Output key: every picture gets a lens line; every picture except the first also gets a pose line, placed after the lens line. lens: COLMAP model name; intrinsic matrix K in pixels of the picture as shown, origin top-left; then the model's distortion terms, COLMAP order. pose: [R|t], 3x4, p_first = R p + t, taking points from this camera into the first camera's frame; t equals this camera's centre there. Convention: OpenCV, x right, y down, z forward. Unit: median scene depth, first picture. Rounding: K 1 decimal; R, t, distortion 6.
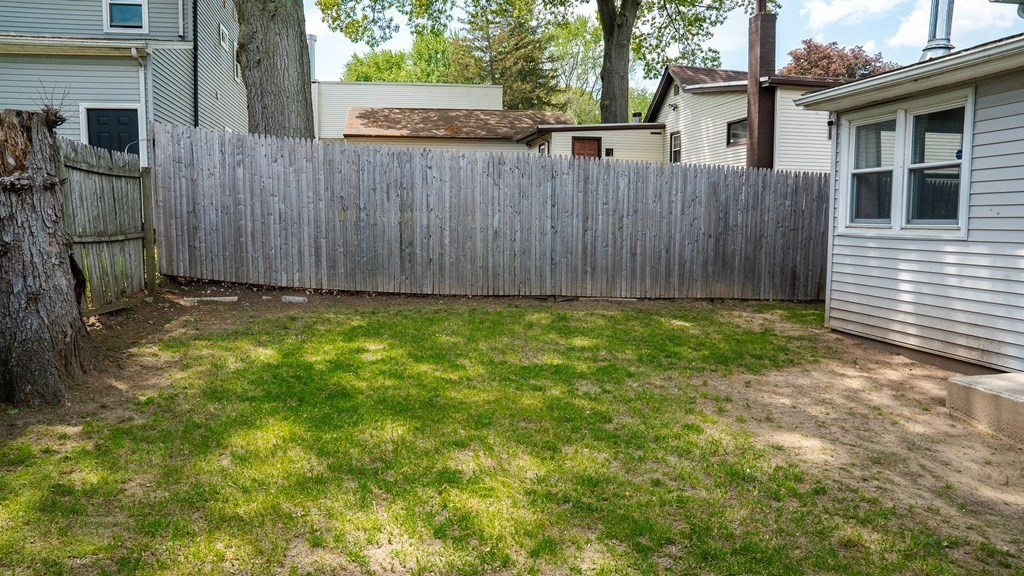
lens RADIAL K [[711.4, 0, 508.4], [0, 711.4, 289.7], [0, 0, 1]] dist [-0.122632, 0.081680]
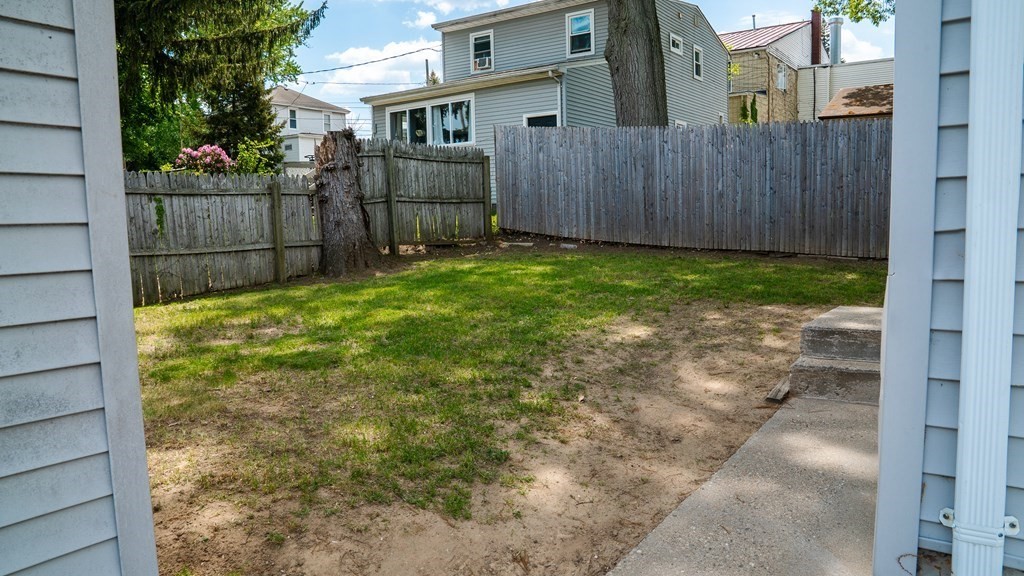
lens RADIAL K [[711.4, 0, 514.6], [0, 711.4, 290.2], [0, 0, 1]] dist [-0.122632, 0.081680]
pose [[0.687783, 0.063082, -0.723170, 0.582041], [-0.054649, 0.997890, 0.035071, 0.052234], [0.723856, 0.015399, 0.689779, -0.022677]]
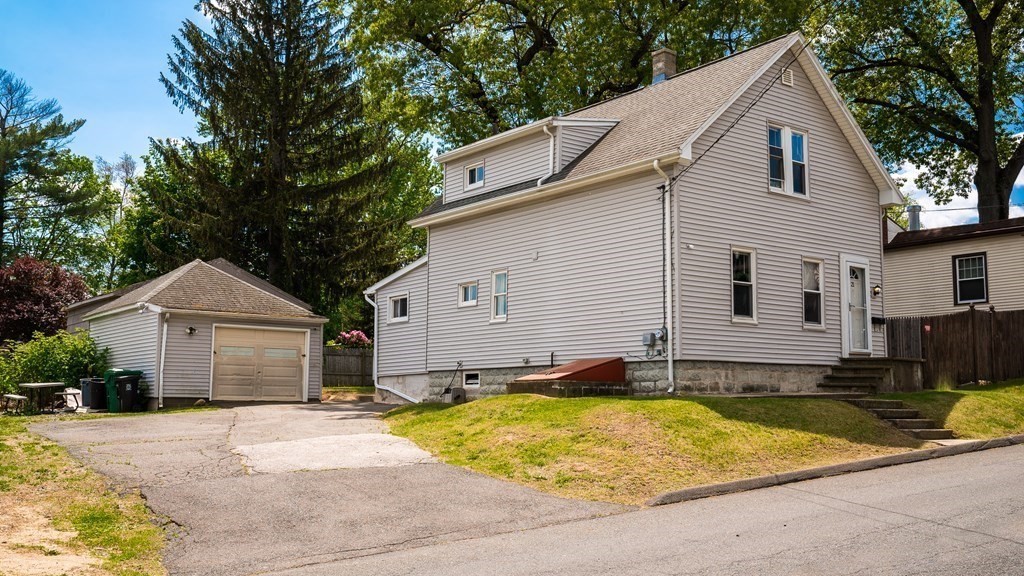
lens RADIAL K [[1000.9, 0, 510.5], [0, 1000.9, 294.9], [0, 0, 1]] dist [0.024863, 0.000000]
pose [[0.453740, -0.102584, -0.885210, 3.411708], [-0.089099, 0.983152, -0.159604, 0.311703], [0.886669, 0.151290, 0.436955, -0.839546]]
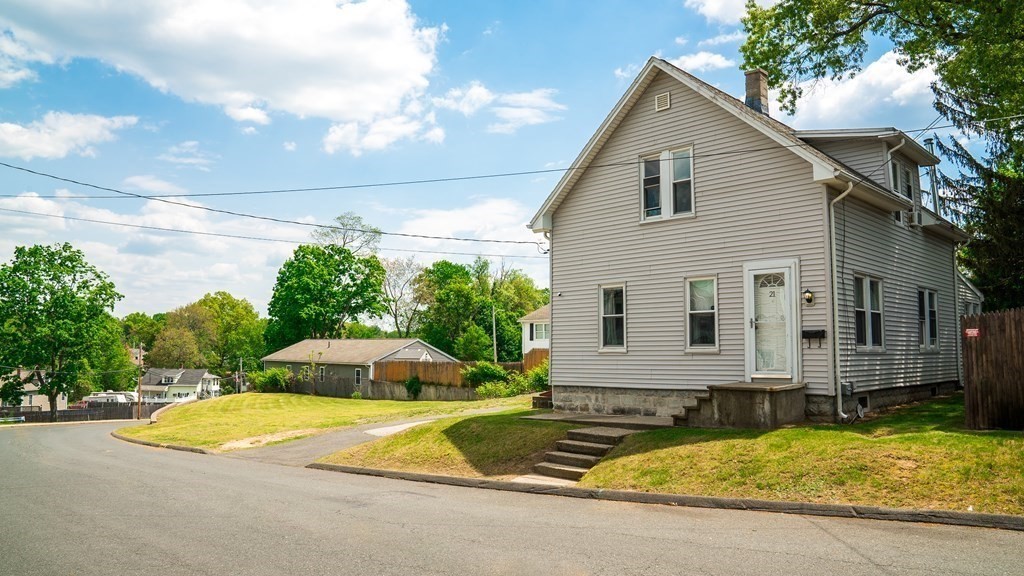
lens RADIAL K [[711.4, 0, 509.9], [0, 711.4, 288.0], [0, 0, 1]] dist [-0.122632, 0.081680]
pose [[-0.837328, -0.054061, -0.544021, 2.871787], [-0.057825, 0.998275, -0.010201, -0.136220], [0.543633, 0.022916, -0.839010, 1.828227]]
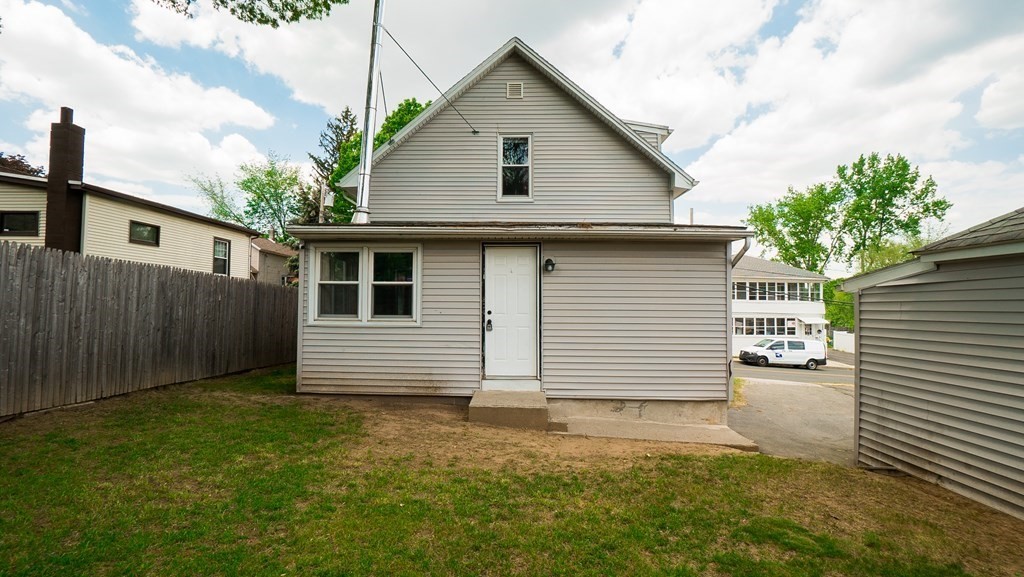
lens RADIAL K [[448.6, 0, 512.3], [0, 448.6, 287.3], [0, 0, 1]] dist [-0.034644, 0.003605]
pose [[0.217083, 0.037405, 0.975436, -0.280741], [0.089097, 0.994335, -0.057958, -0.057180], [-0.972078, 0.099490, 0.212521, 0.333693]]
